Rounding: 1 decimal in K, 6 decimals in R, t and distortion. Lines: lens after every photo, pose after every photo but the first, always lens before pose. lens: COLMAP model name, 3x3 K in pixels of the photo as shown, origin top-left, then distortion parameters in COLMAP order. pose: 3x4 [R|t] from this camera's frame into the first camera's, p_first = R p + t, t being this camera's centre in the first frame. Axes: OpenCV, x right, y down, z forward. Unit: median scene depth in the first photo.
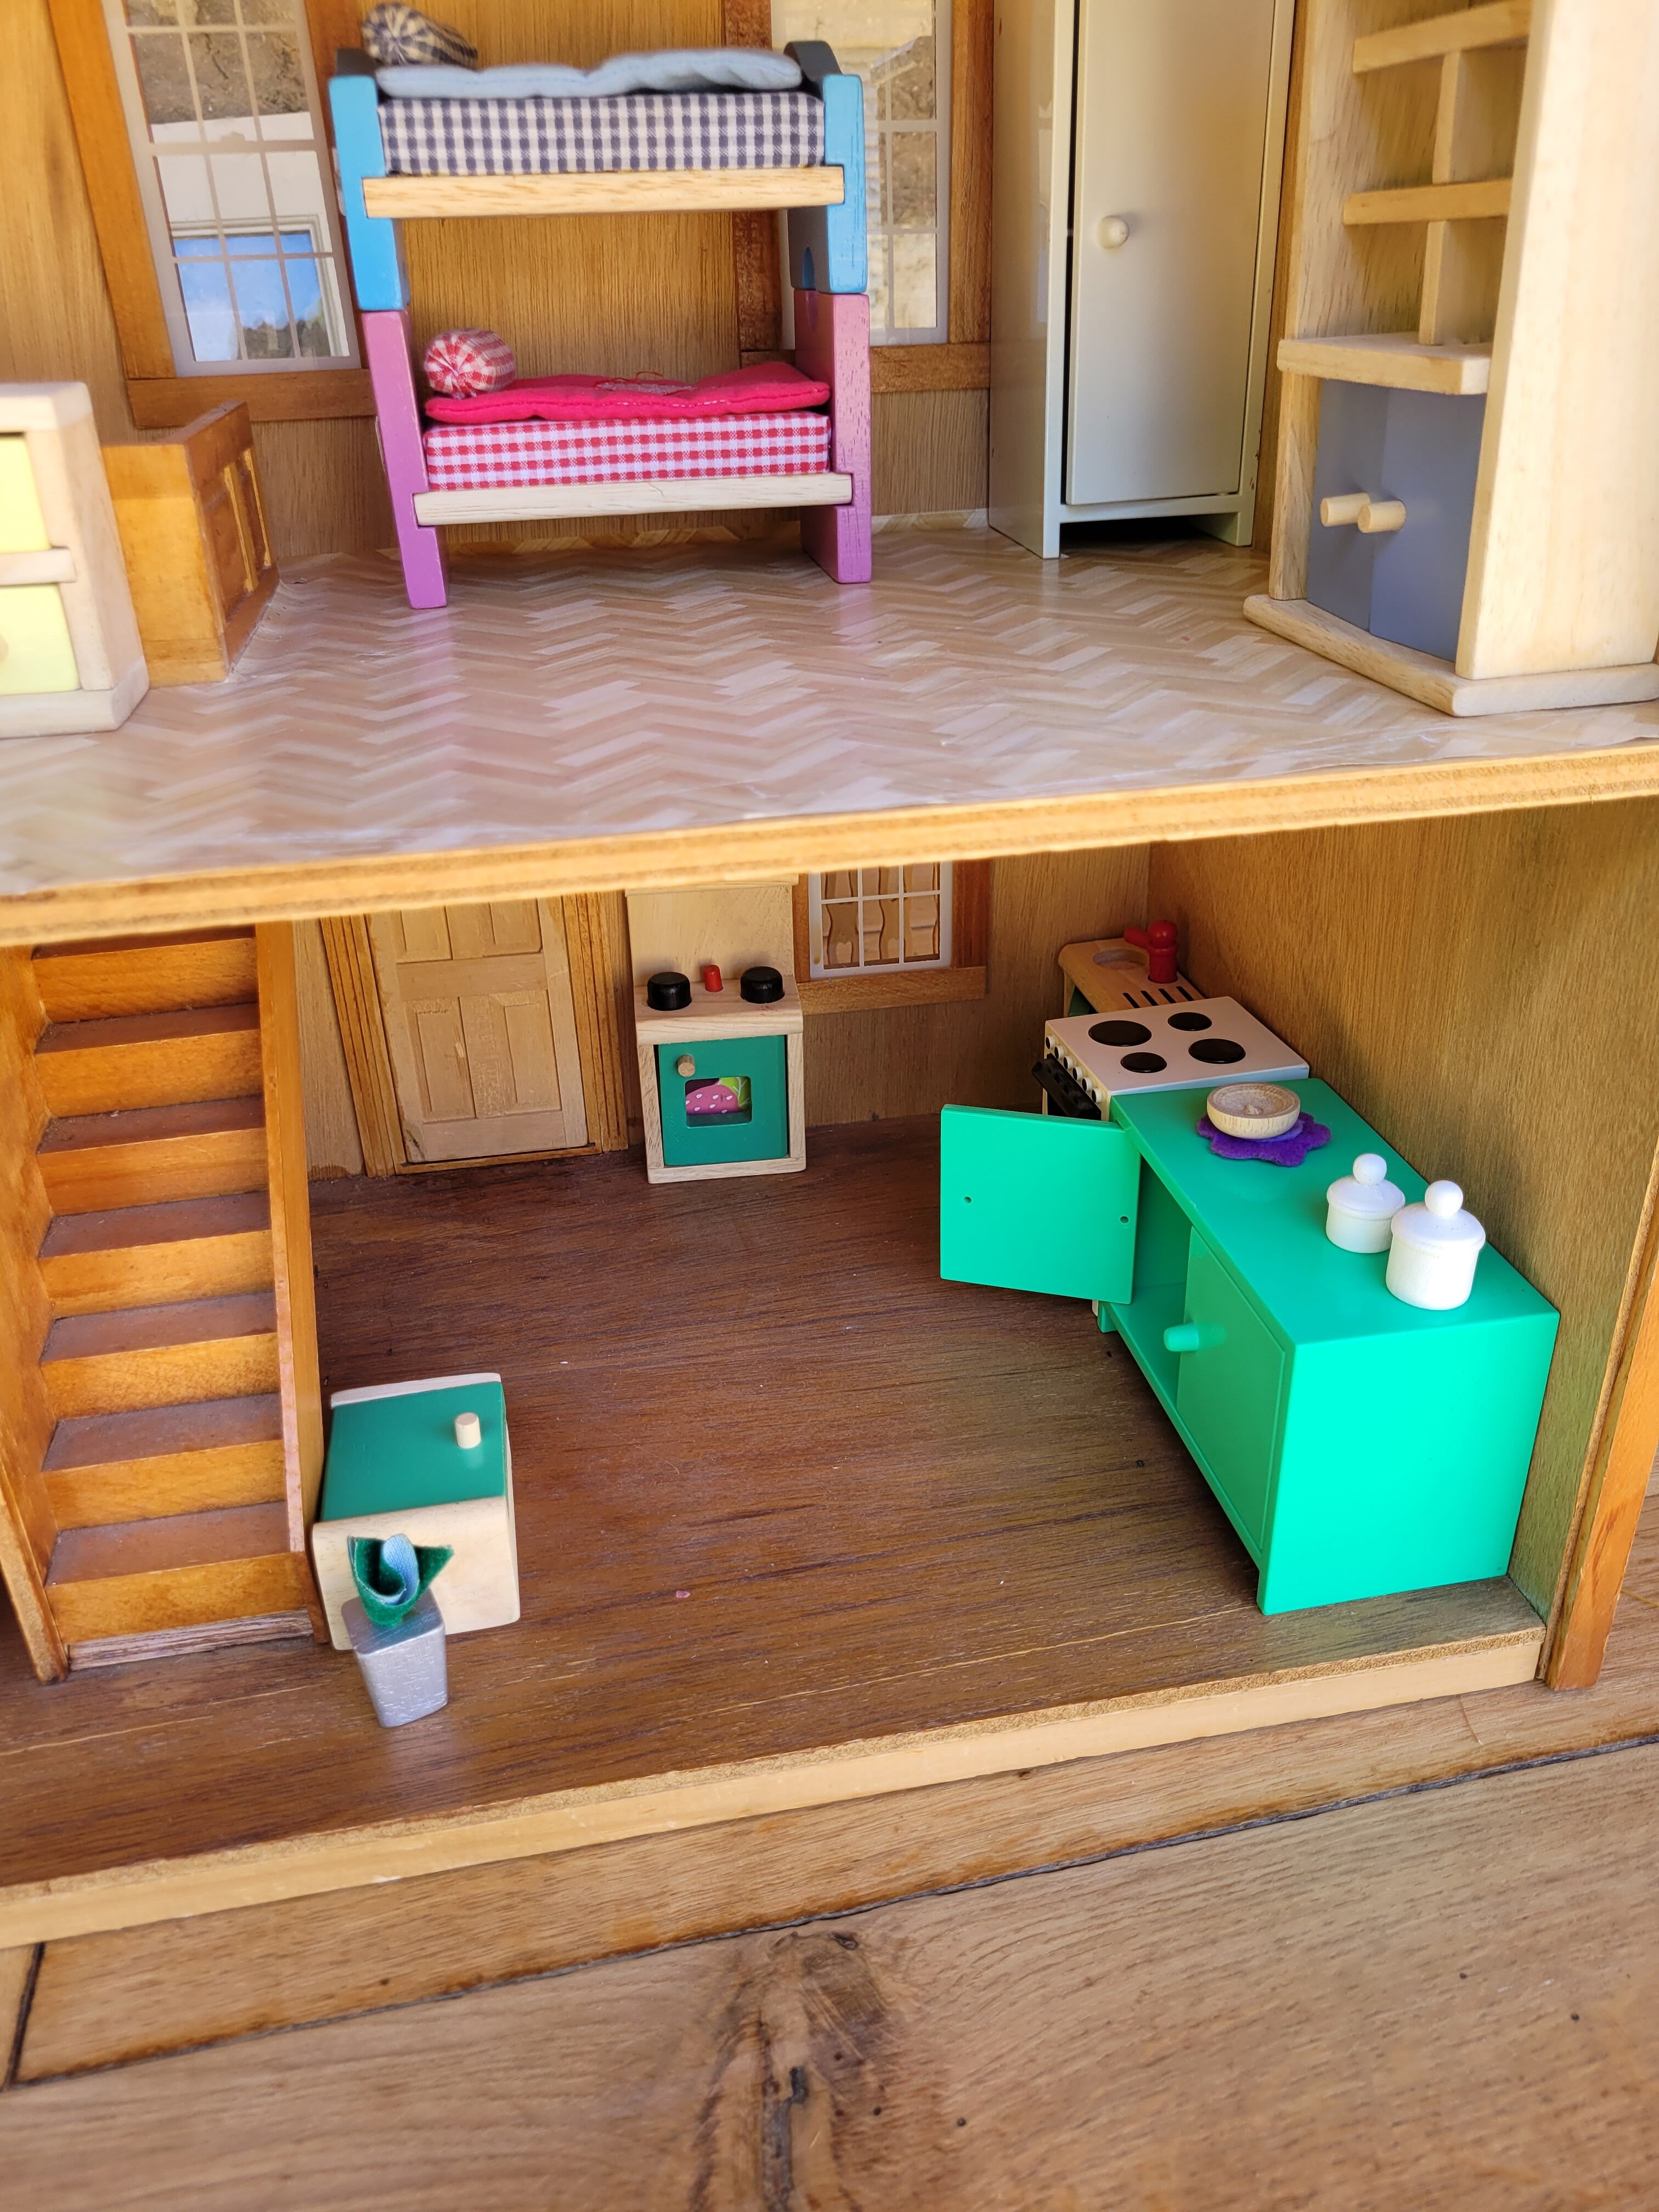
lens RADIAL K [[1710.4, 0, 860.9], [0, 1710.4, 1136.6], [0, 0, 1]] dist [0.031644, -0.032922]
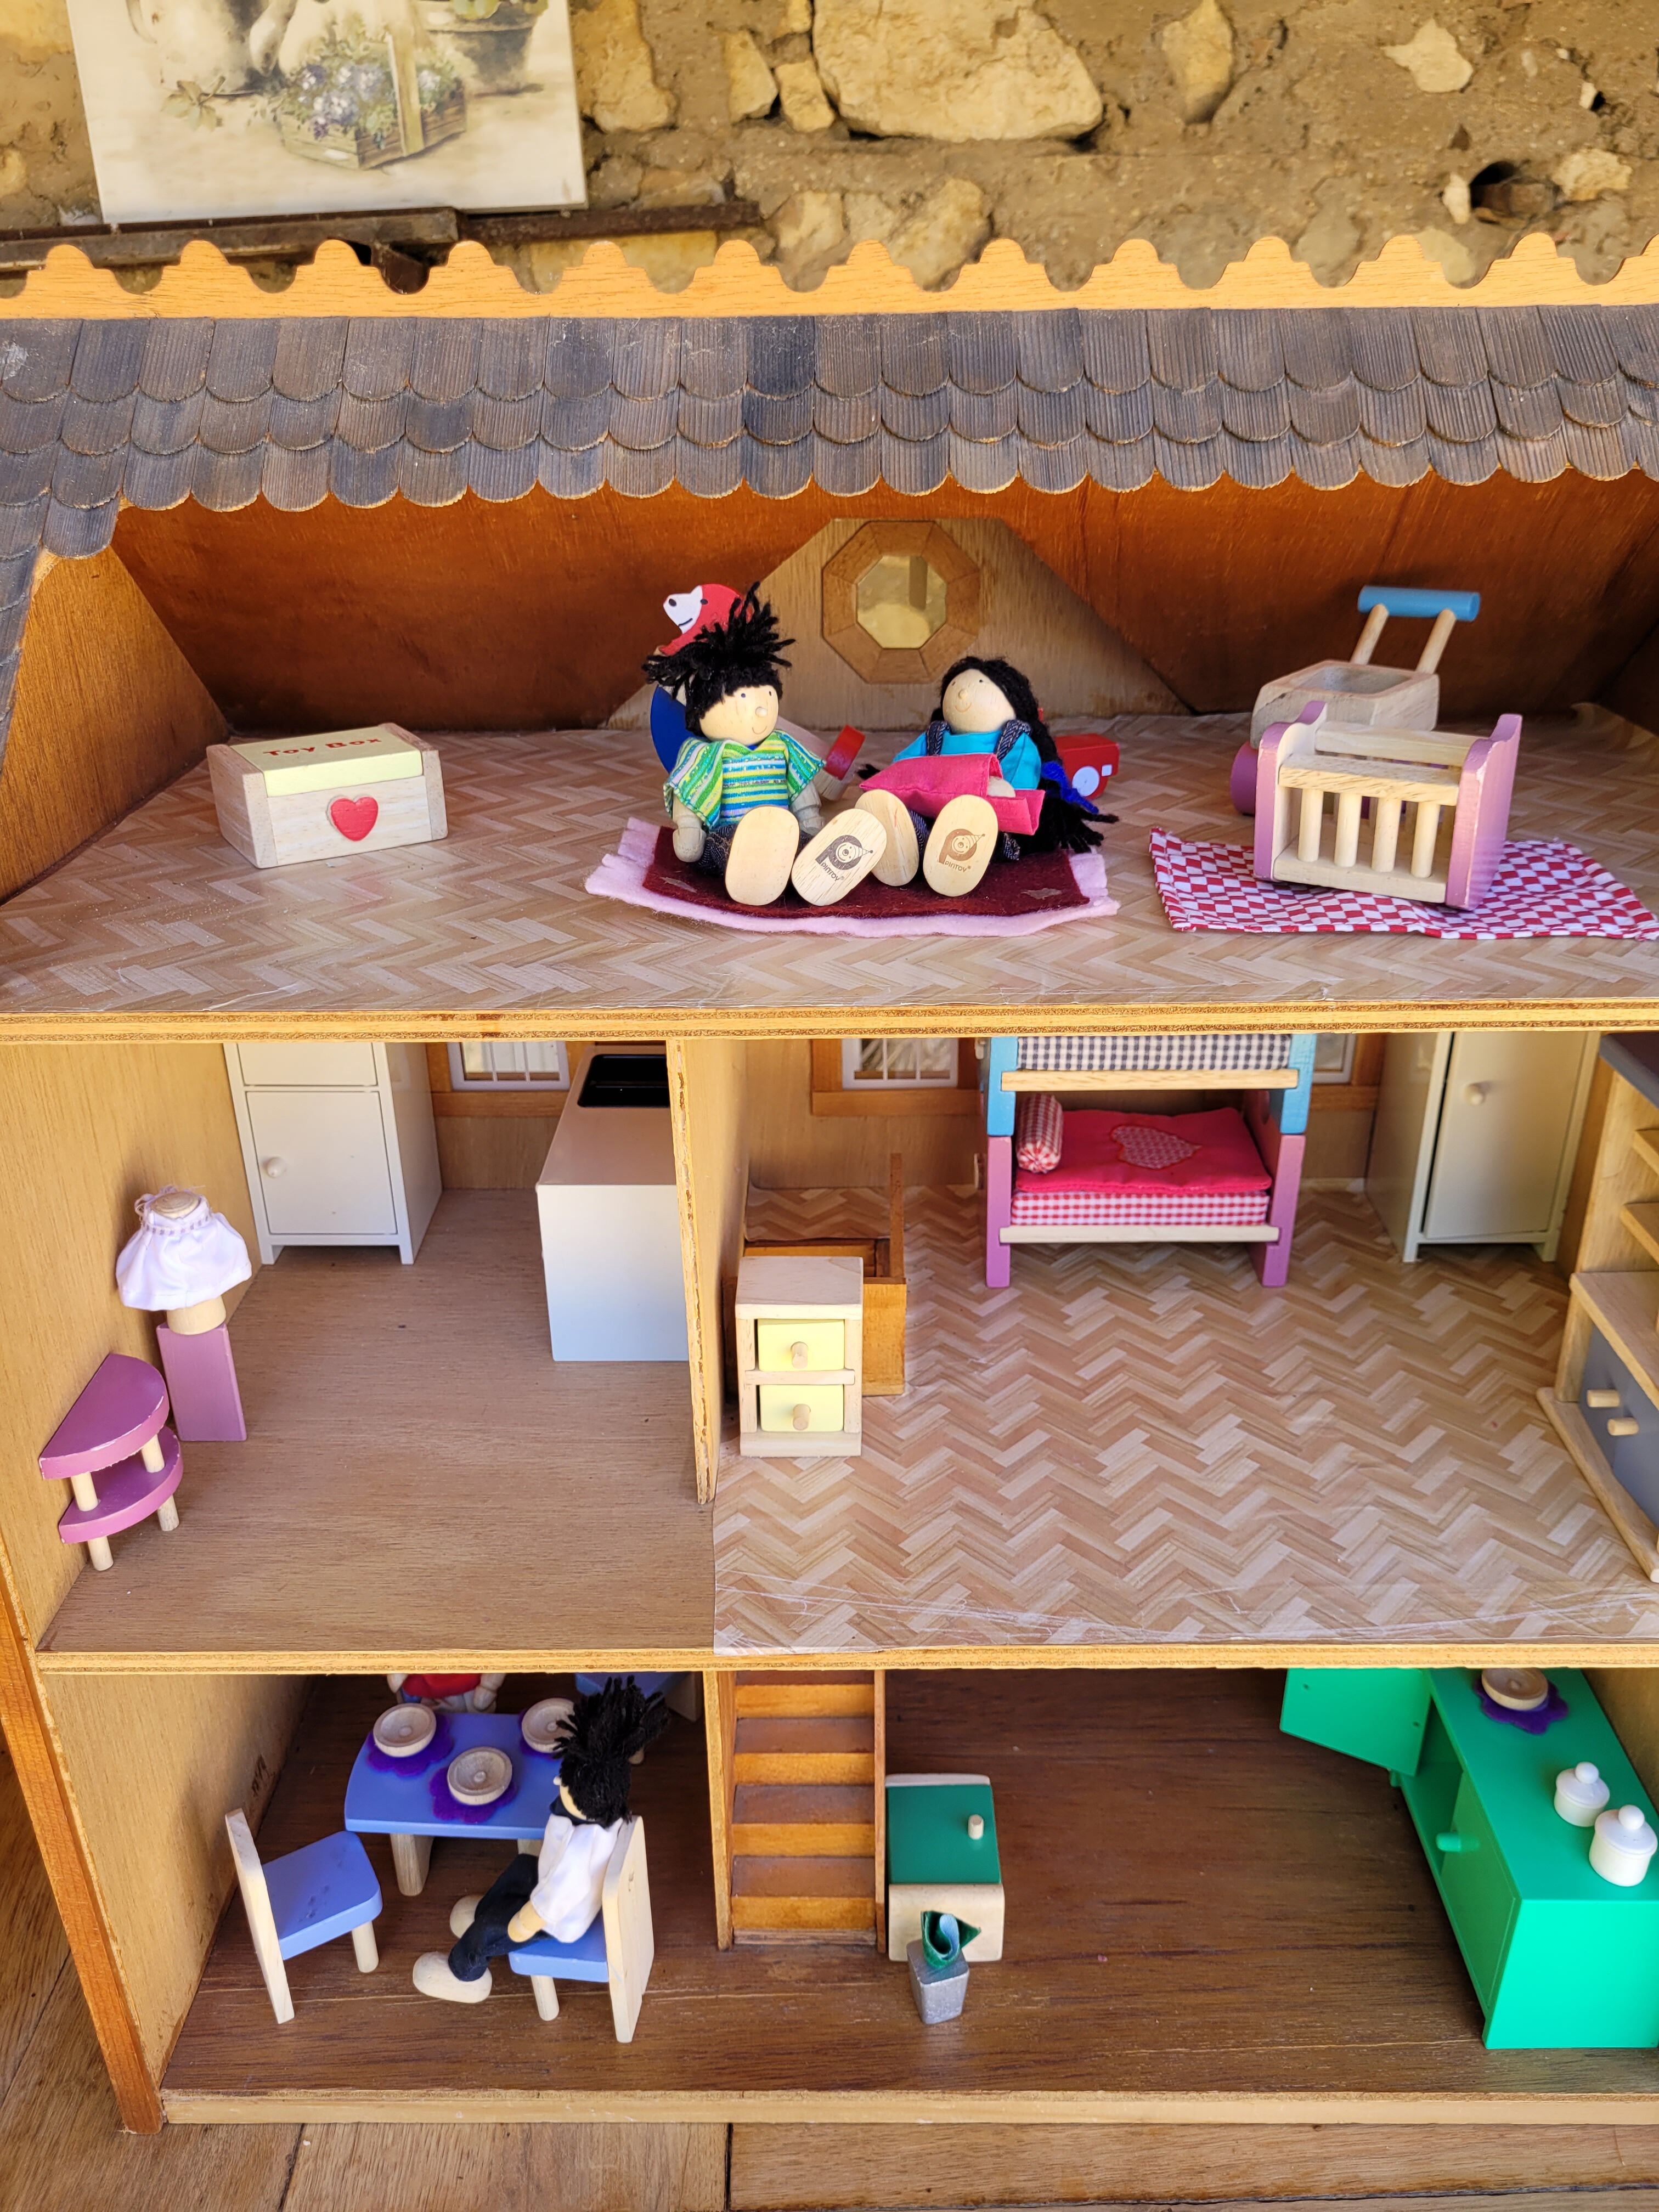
lens RADIAL K [[1718.4, 0, 846.4], [0, 1718.4, 1131.3], [0, 0, 1]] dist [0.026188, -0.025652]
pose [[0.980369, 0.103118, -0.168057, -0.149593], [-0.106864, 0.994184, -0.013375, -0.451880], [0.165701, 0.031072, 0.985686, -0.640753]]
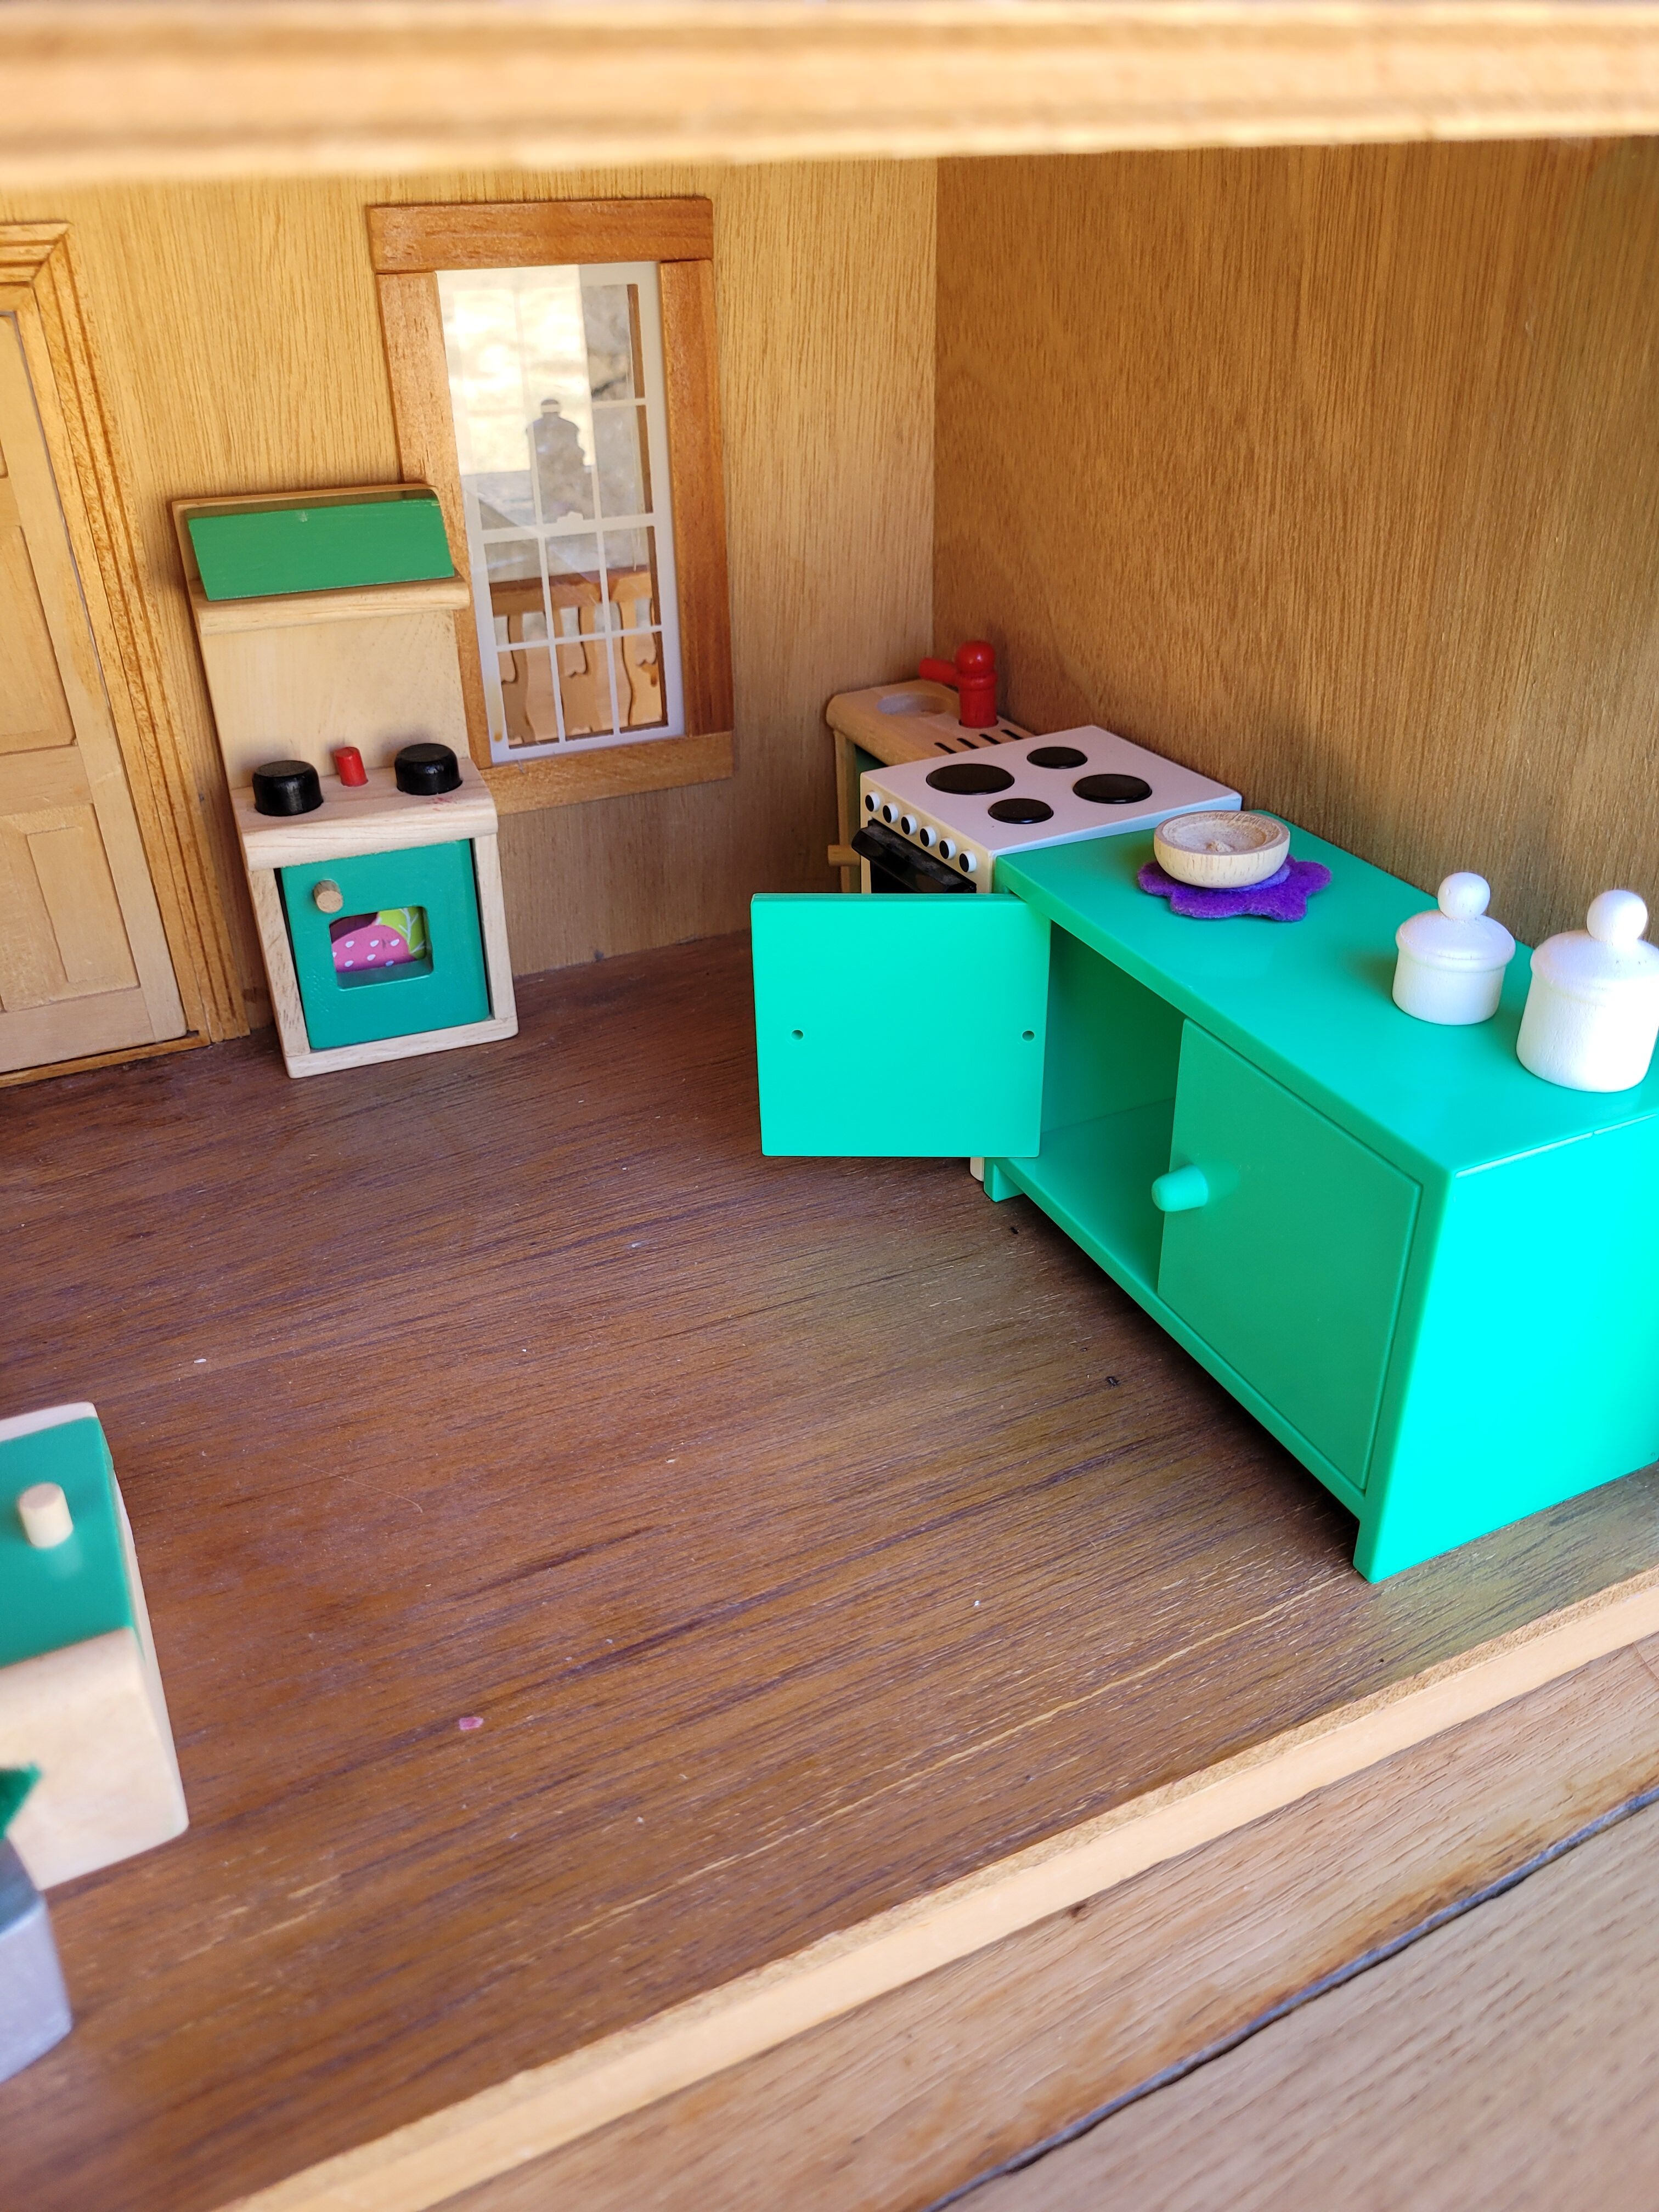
lens RADIAL K [[1722.8, 0, 875.5], [0, 1722.8, 1105.4], [0, 0, 1]] dist [0.024836, -0.030302]
pose [[0.966929, -0.119817, 0.225149, -0.078922], [0.109599, 0.992318, 0.057391, 0.035171], [-0.230295, -0.030817, 0.972633, 0.395966]]
